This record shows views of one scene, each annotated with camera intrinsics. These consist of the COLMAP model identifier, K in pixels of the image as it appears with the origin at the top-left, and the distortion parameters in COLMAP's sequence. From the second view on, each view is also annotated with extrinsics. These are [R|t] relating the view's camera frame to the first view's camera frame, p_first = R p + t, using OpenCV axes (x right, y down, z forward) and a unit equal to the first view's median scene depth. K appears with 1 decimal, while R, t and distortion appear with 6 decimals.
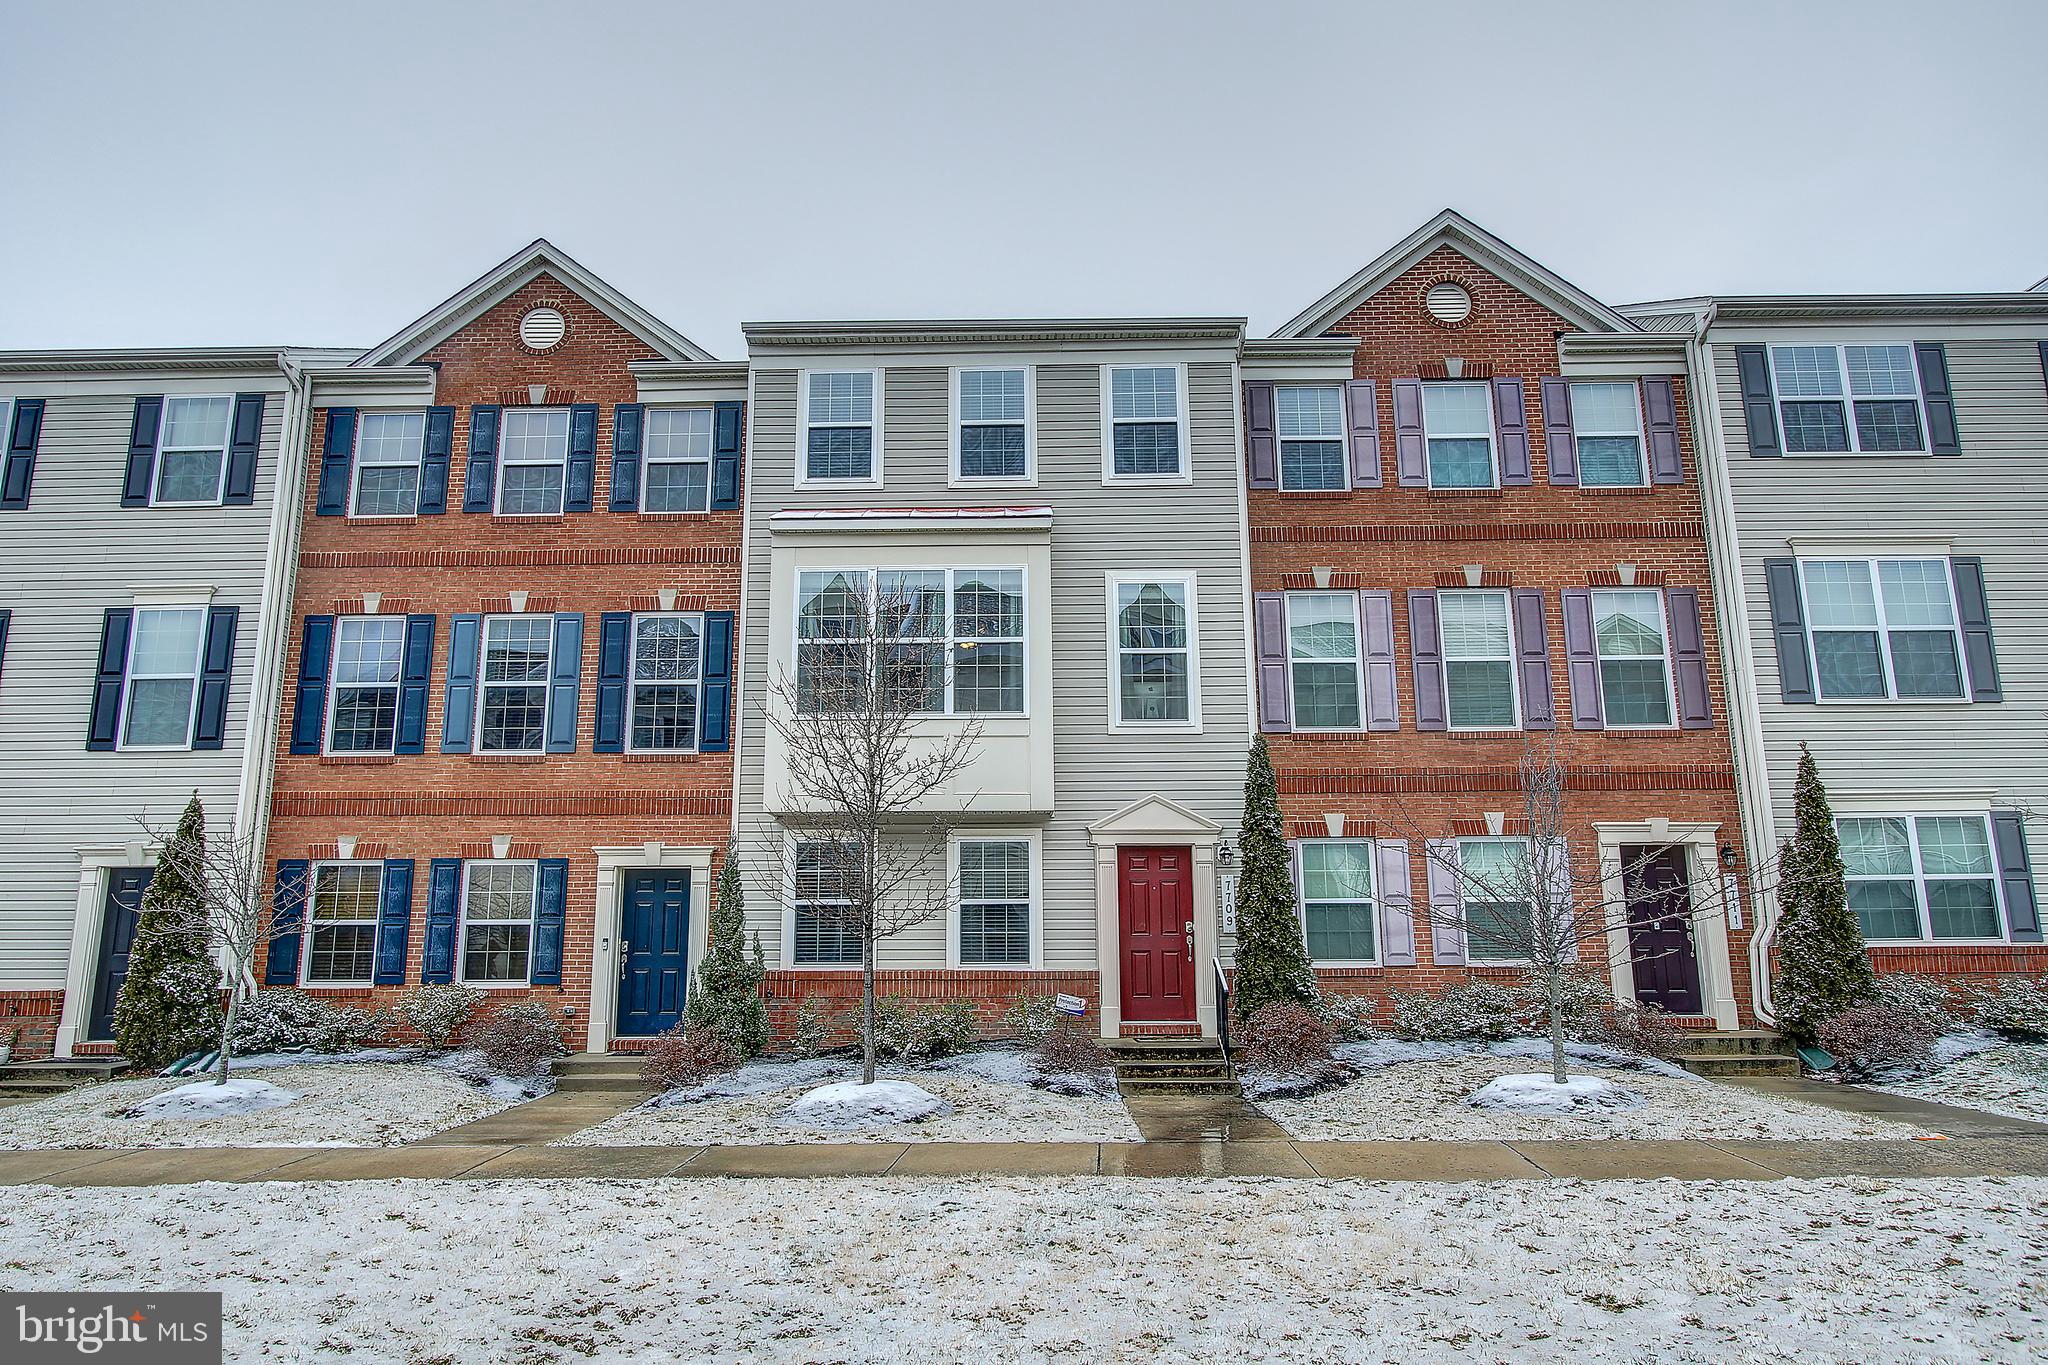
lens RADIAL K [[1263.3, 0, 1022.6], [0, 1263.3, 697.0], [0, 0, 1]] dist [-0.013378, 0.001738]
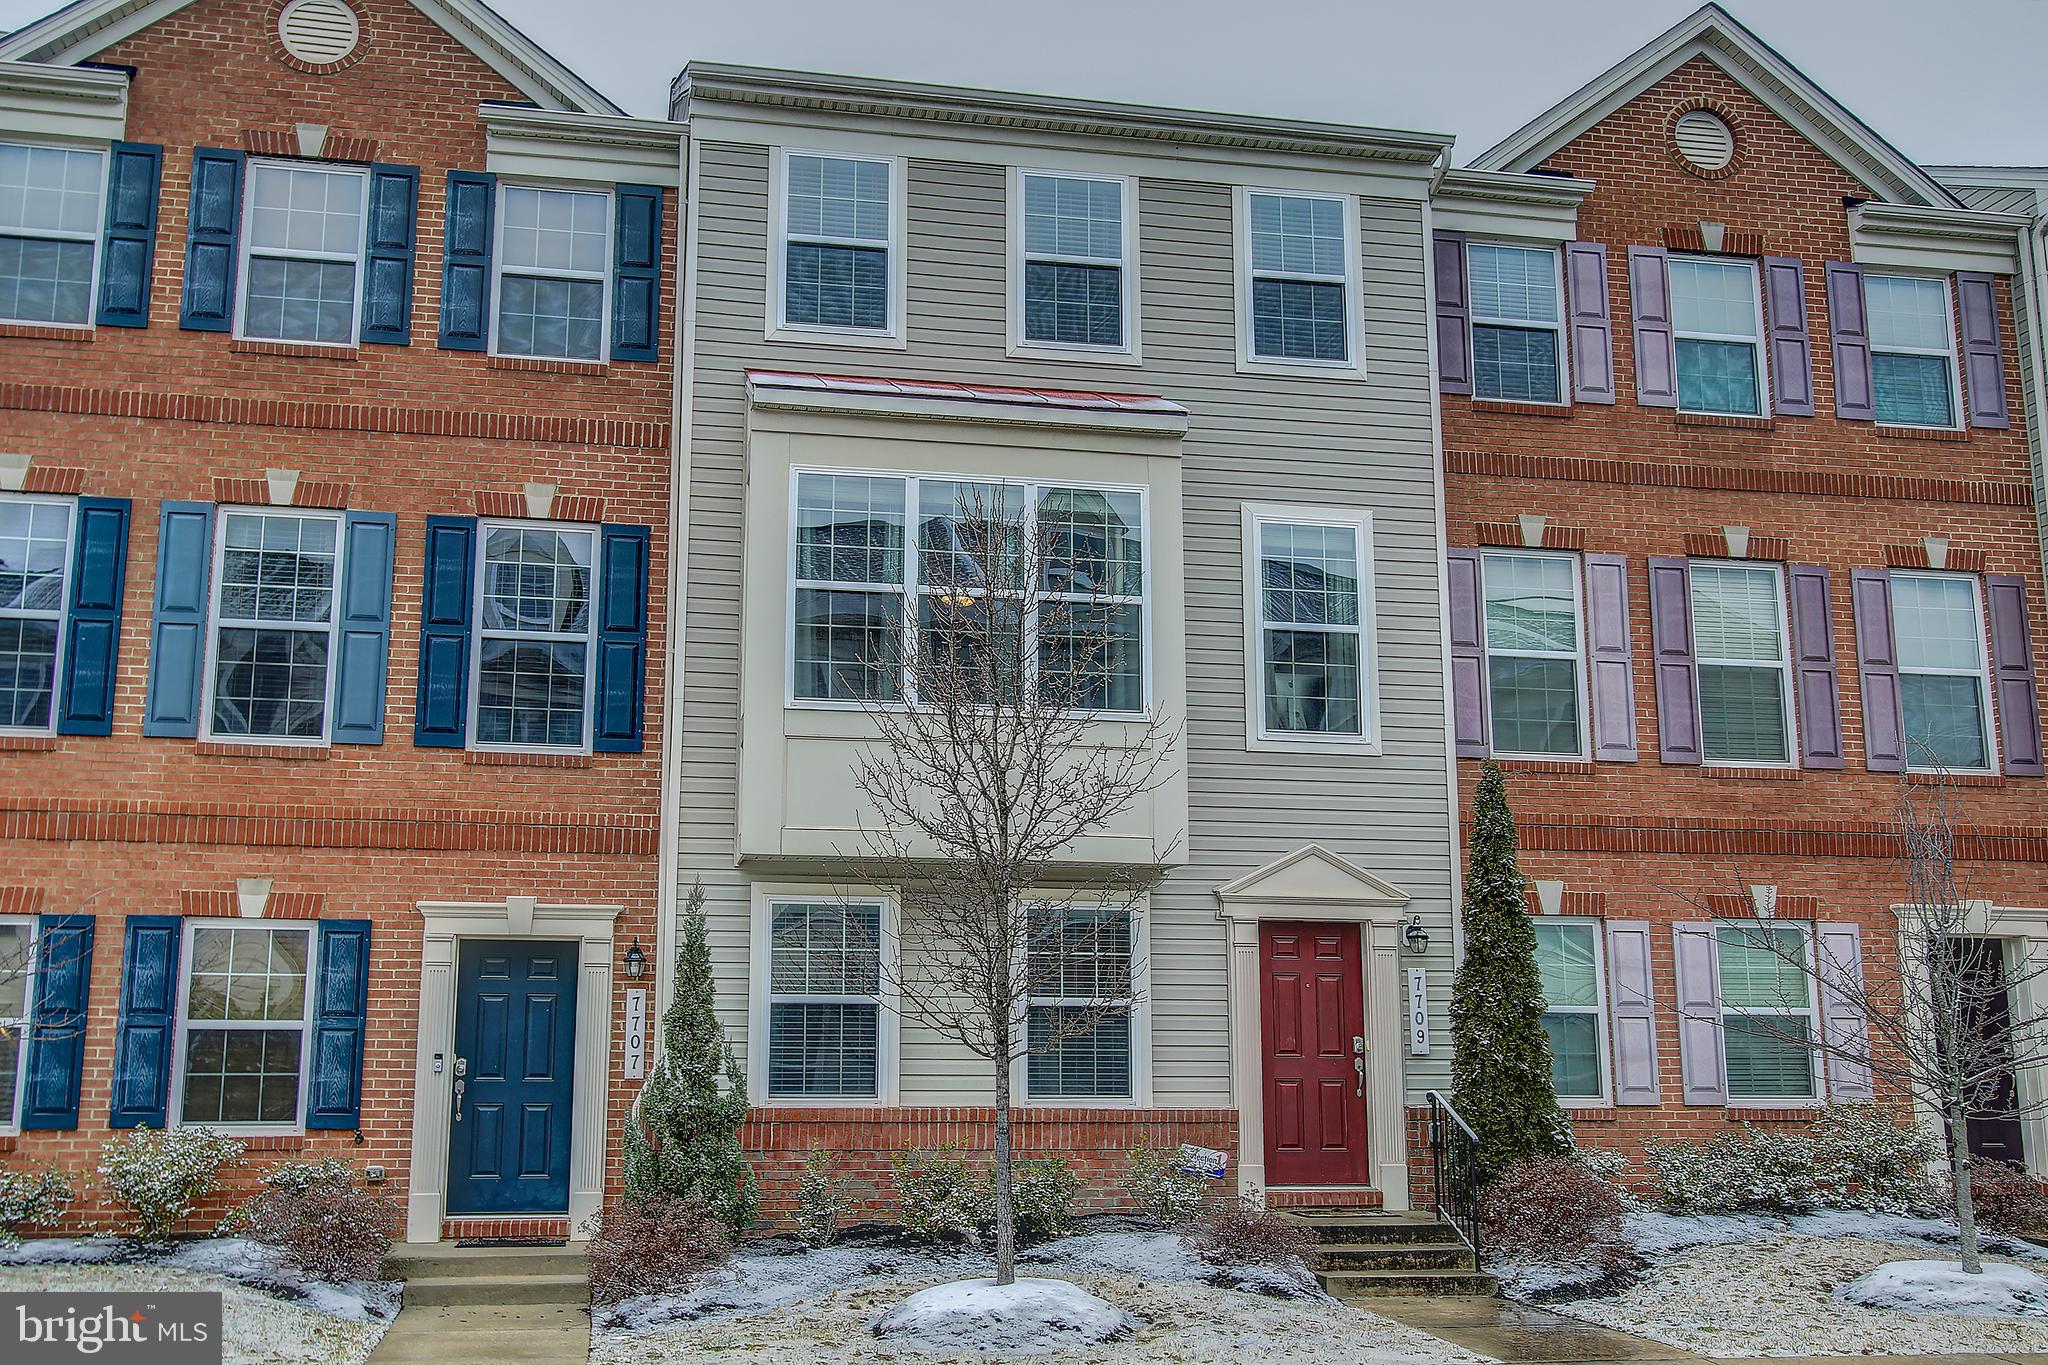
lens RADIAL K [[2001.1, 0, 1021.0], [0, 2001.1, 689.2], [0, 0, 1]] dist [0.014603, 0.000000]
pose [[0.978670, 0.046718, 0.200058, -0.247855], [-0.047812, 0.998856, 0.000639, 0.002411], [-0.199799, -0.010191, 0.979784, 0.001402]]
